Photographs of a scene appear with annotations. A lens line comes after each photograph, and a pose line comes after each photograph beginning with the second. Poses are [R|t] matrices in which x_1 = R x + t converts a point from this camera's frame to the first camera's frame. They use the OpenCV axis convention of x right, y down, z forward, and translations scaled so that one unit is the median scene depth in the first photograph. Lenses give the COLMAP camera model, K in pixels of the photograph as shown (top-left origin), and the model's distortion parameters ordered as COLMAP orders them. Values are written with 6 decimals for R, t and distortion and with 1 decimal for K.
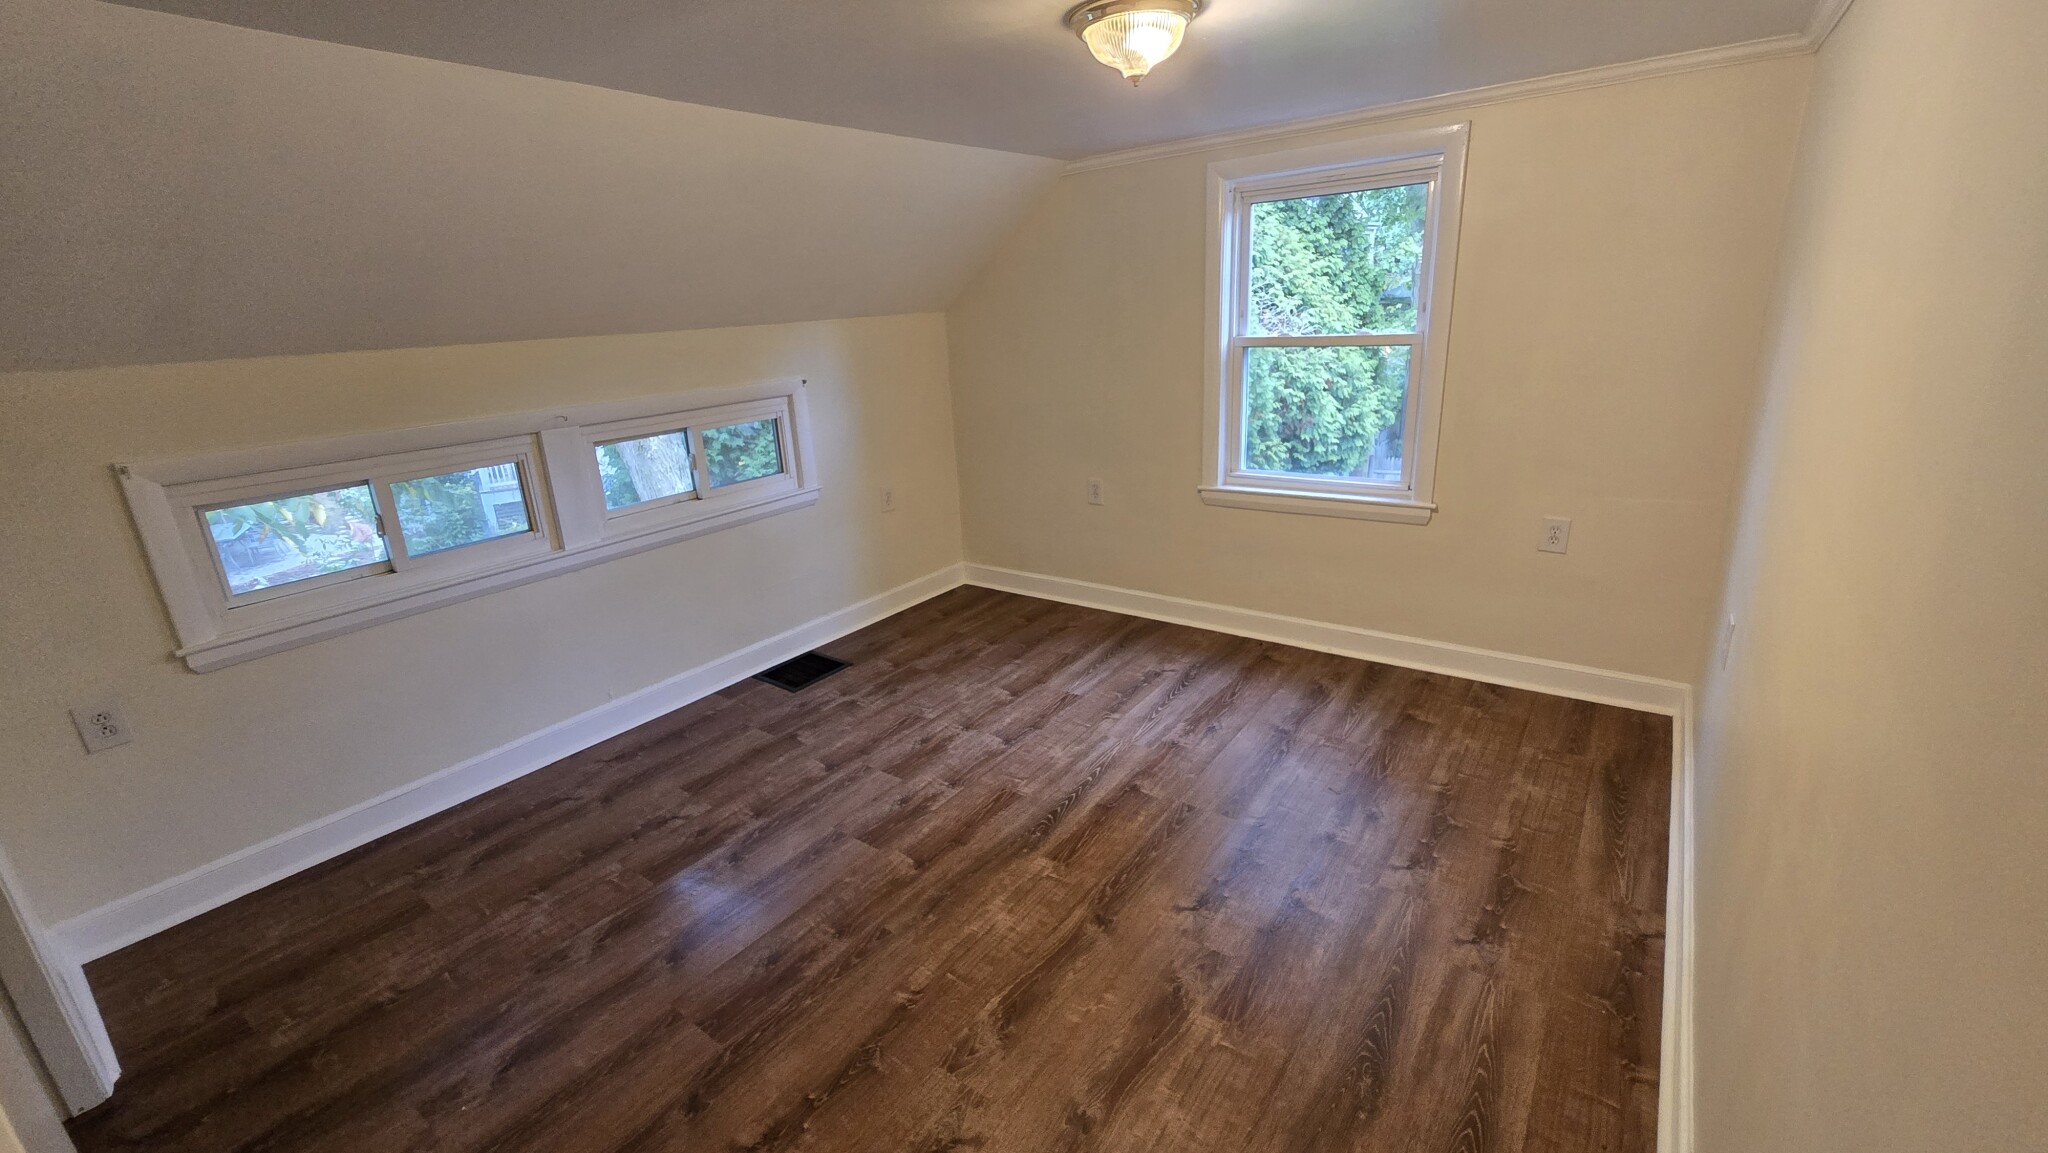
lens RADIAL K [[843.0, 0, 1012.8], [0, 843.0, 570.3], [0, 0, 1]] dist [-0.001373, 0.000121]
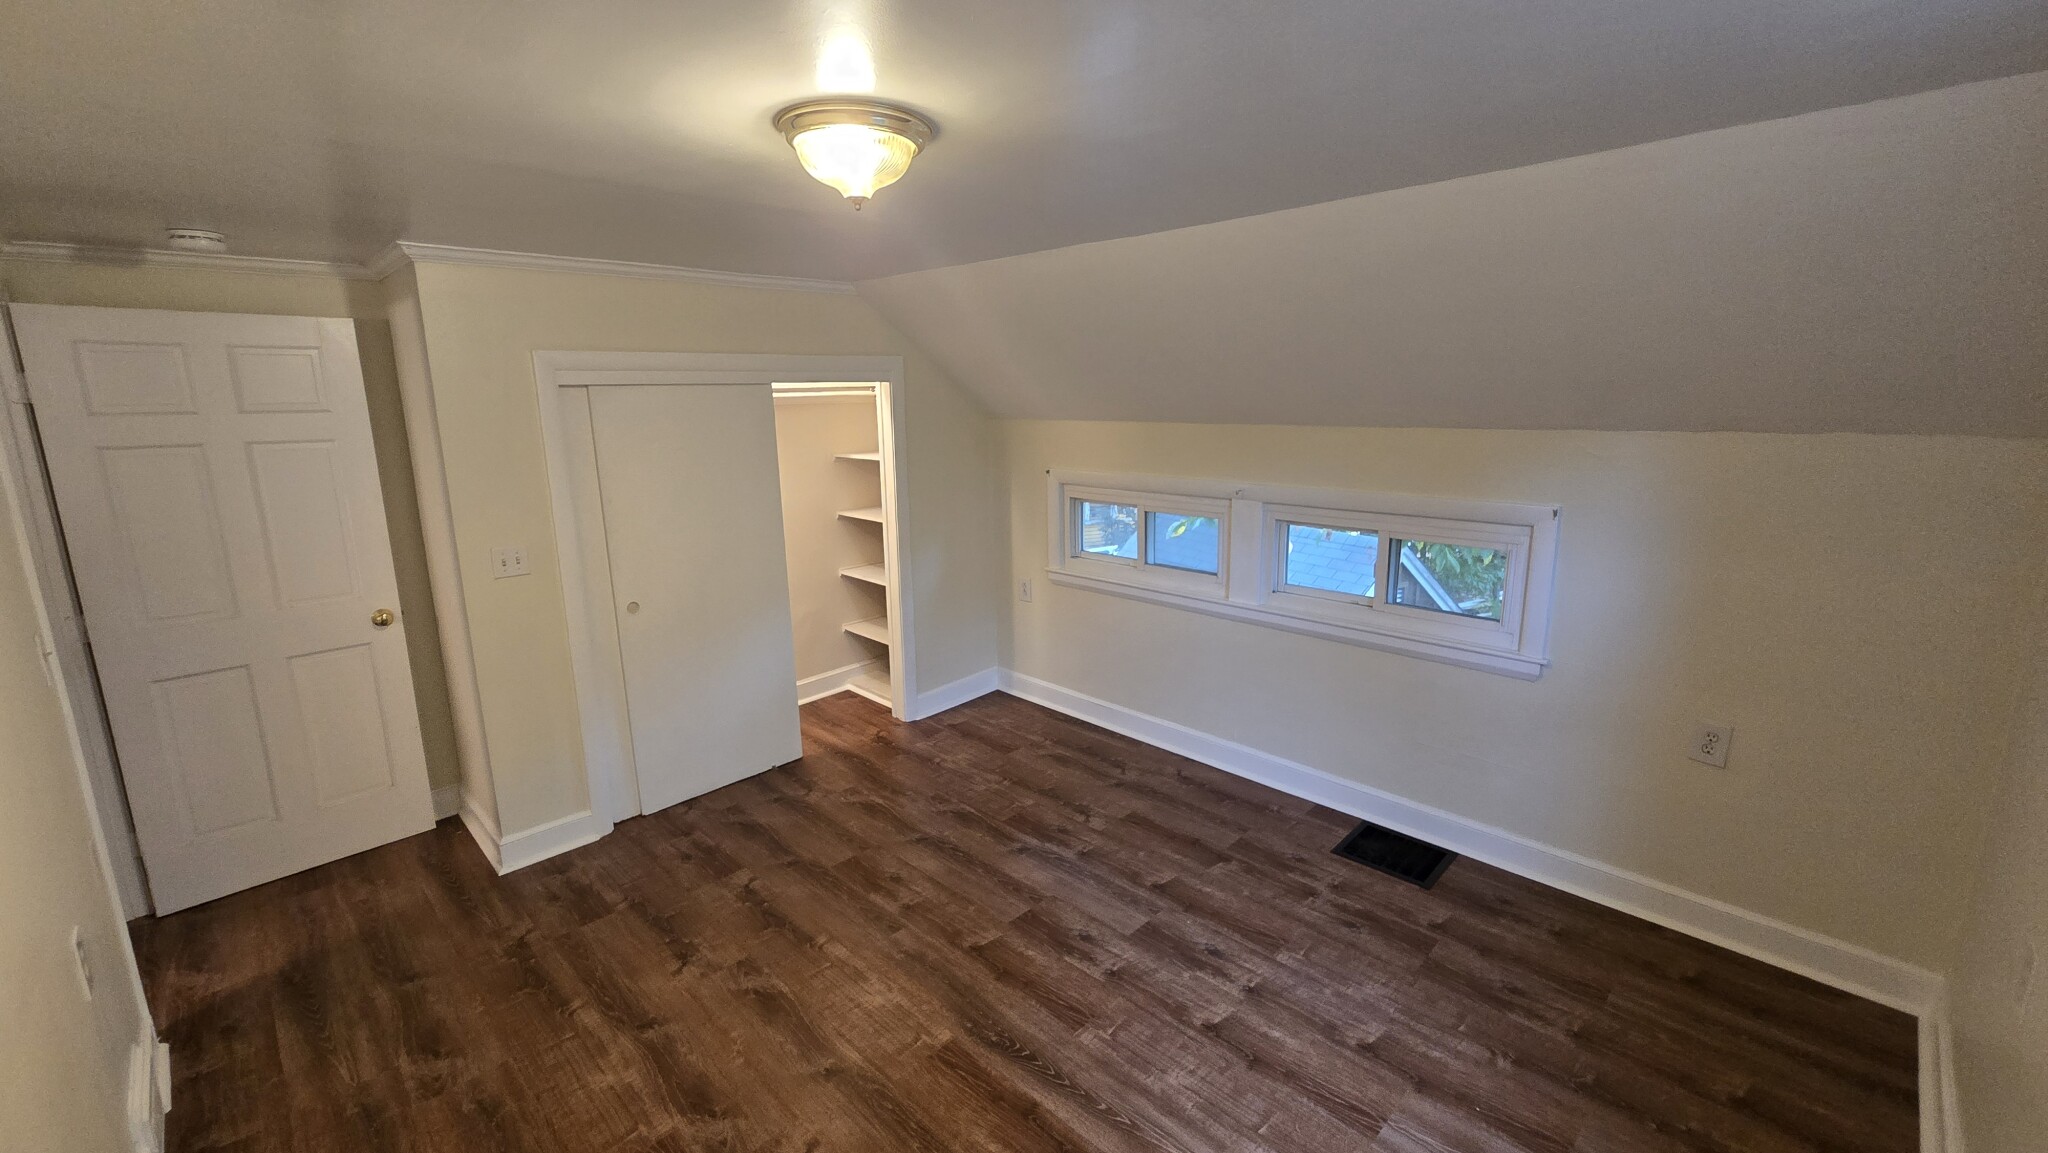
lens RADIAL K [[843.0, 0, 1030.2], [0, 843.0, 568.2], [0, 0, 1]] dist [-0.001373, 0.000121]
pose [[-0.137994, 0.256709, -0.956587, 0.630929], [-0.281903, 0.915699, 0.286403, -0.332063], [0.949468, 0.309186, -0.053994, 0.816899]]
